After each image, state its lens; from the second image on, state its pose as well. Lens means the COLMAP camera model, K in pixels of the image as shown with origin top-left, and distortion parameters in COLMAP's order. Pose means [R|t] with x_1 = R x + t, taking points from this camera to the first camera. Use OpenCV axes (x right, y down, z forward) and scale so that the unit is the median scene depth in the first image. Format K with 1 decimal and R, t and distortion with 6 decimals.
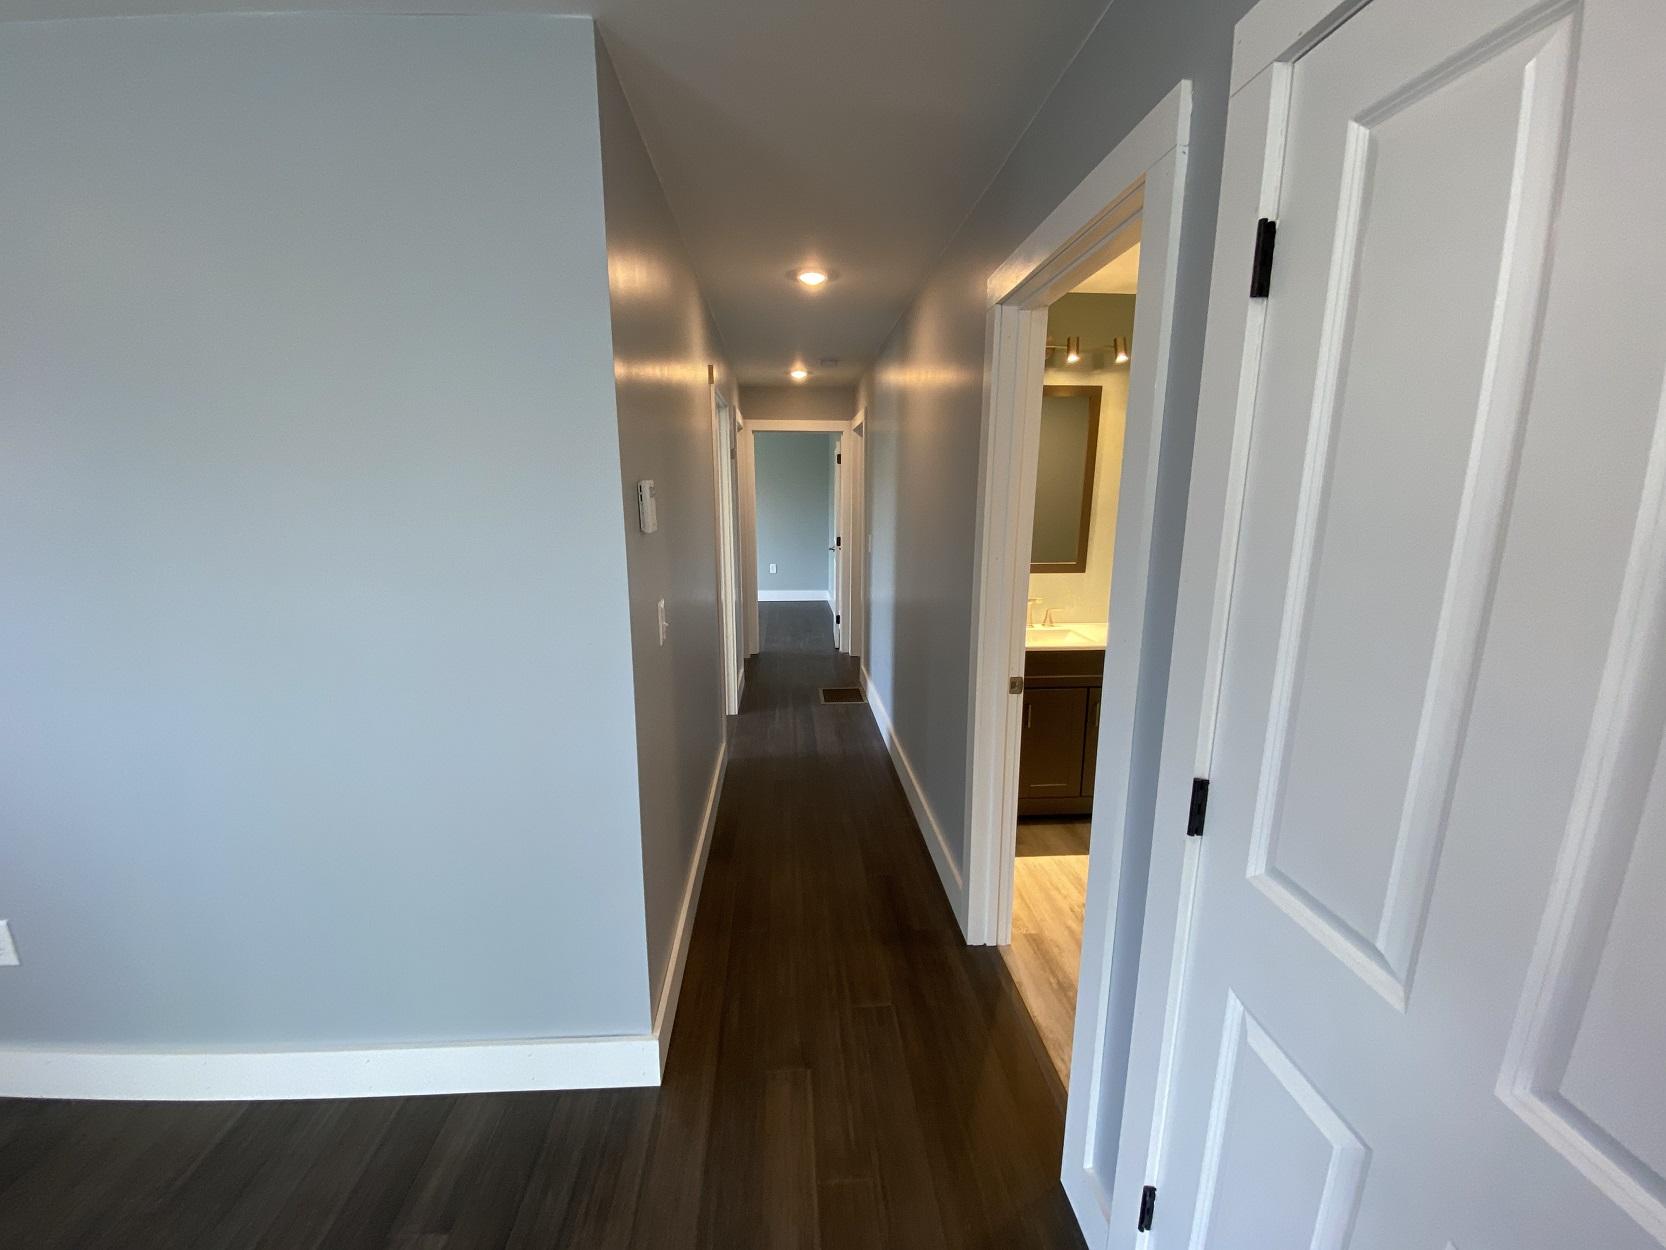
lens RADIAL K [[679.6, 0, 823.5], [0, 679.6, 622.8], [0, 0, 1]] dist [-0.002595, -0.000196]
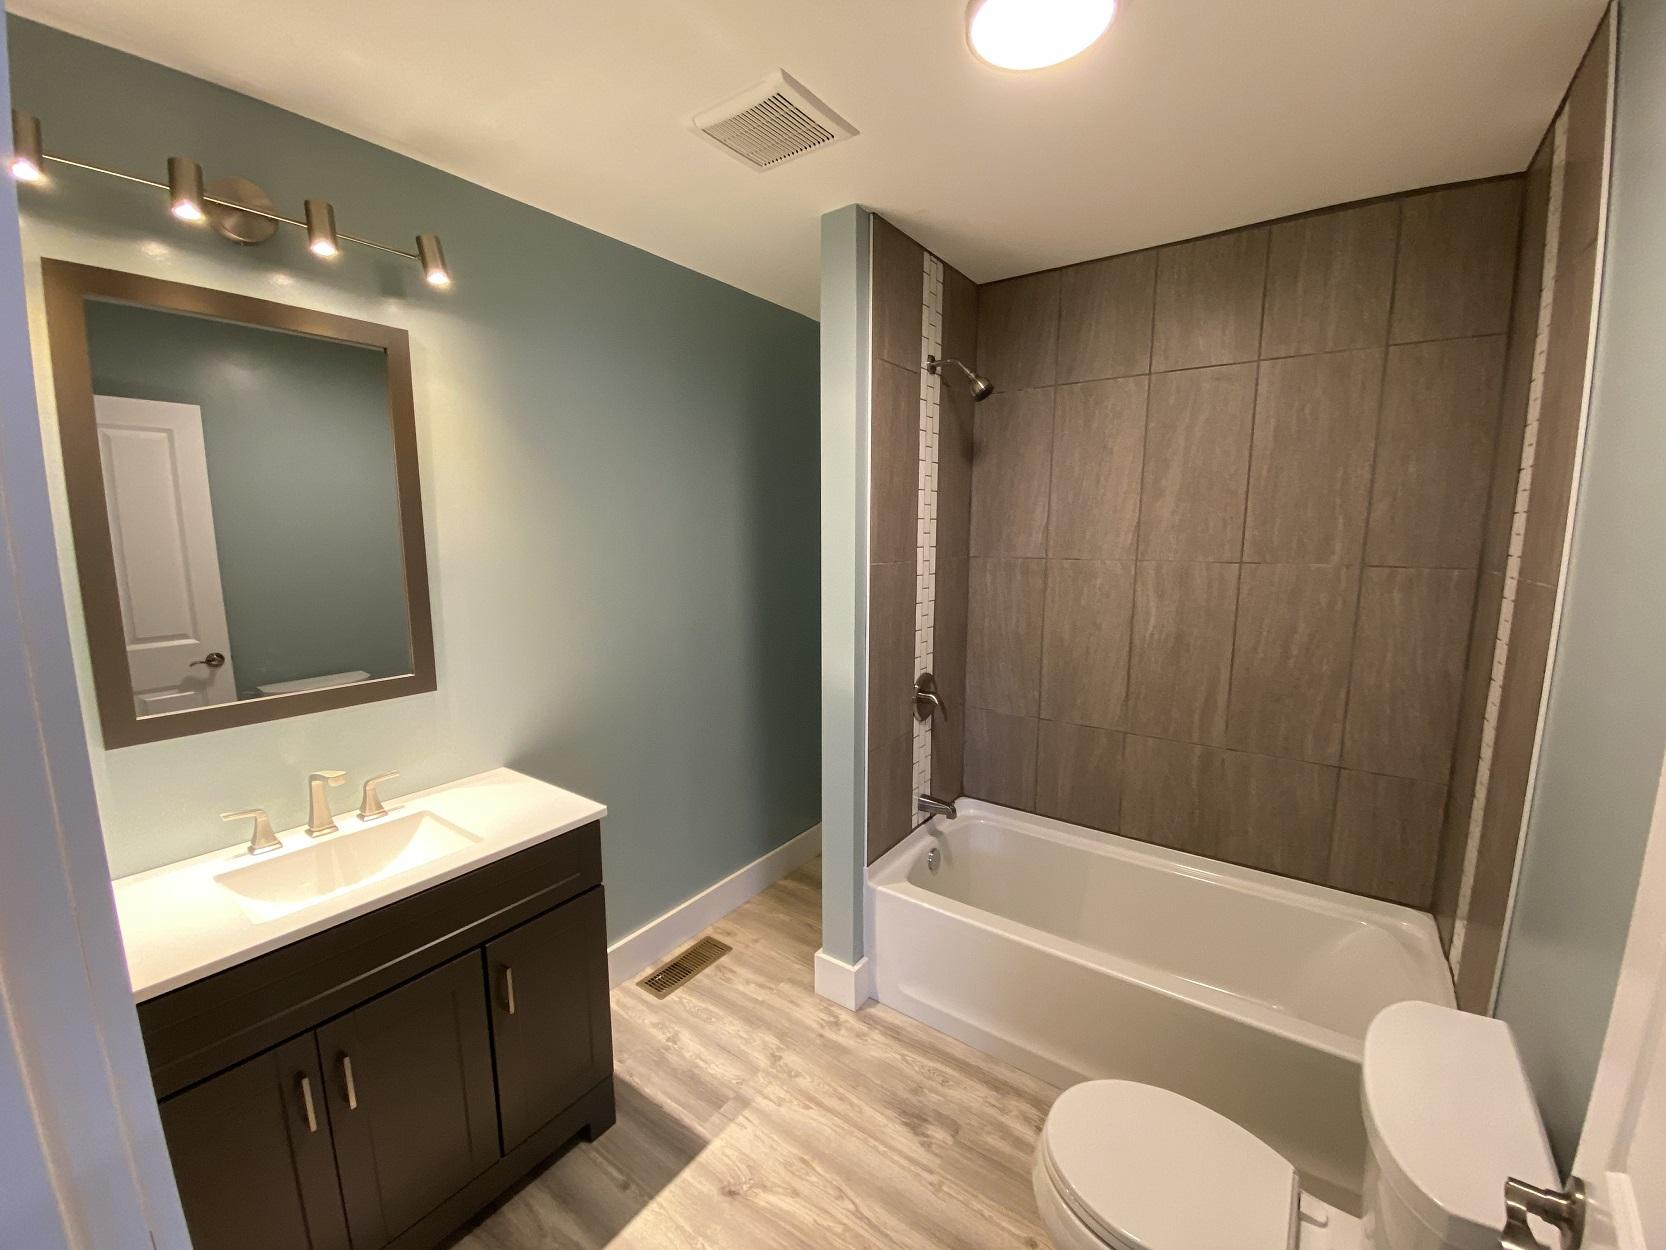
lens RADIAL K [[679.6, 0, 826.2], [0, 679.6, 629.7], [0, 0, 1]] dist [-0.002595, -0.000196]
pose [[0.635453, -0.115522, 0.763449, 0.202345], [0.164831, 0.986248, 0.012038, -0.086619], [-0.754341, 0.118190, 0.645756, 0.477043]]
